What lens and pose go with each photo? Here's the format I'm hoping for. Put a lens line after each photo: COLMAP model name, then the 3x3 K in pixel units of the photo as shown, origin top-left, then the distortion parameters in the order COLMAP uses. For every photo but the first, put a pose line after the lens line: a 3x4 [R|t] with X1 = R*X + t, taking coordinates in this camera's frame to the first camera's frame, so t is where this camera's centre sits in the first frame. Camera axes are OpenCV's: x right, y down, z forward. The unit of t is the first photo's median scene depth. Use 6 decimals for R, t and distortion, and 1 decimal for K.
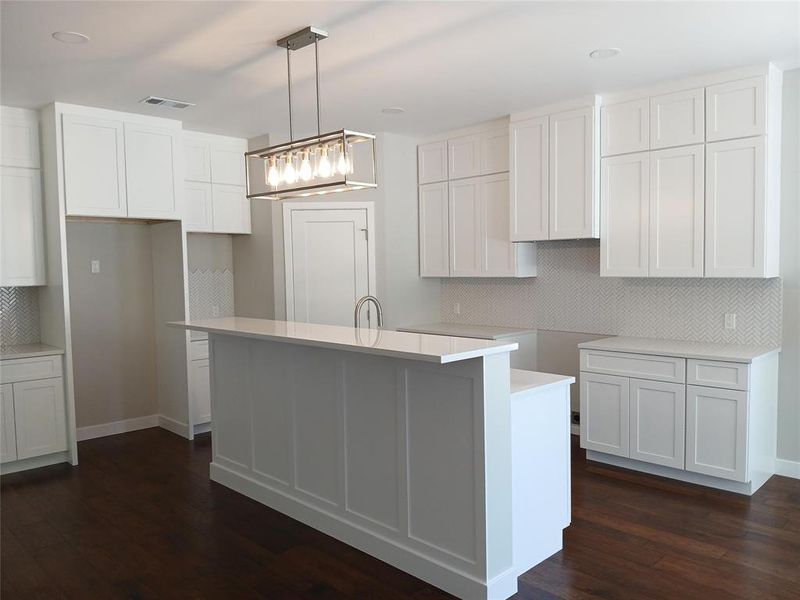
lens RADIAL K [[613.6, 0, 401.4], [0, 613.6, 302.7], [0, 0, 1]] dist [-0.013994, -0.004161]
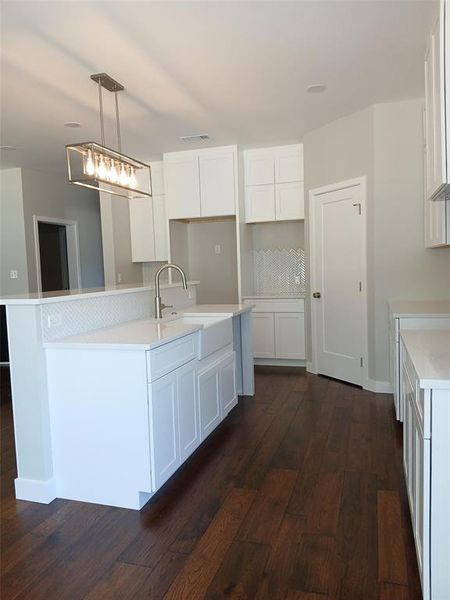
lens RADIAL K [[460.2, 0, 225.0], [0, 460.2, 300.0], [0, 0, 1]] dist [-0.013994, -0.004161]
pose [[0.461733, 0.062494, -0.884815, 0.602225], [-0.025350, 0.998037, 0.057263, 0.004624], [0.886657, -0.004010, 0.462411, 0.477038]]
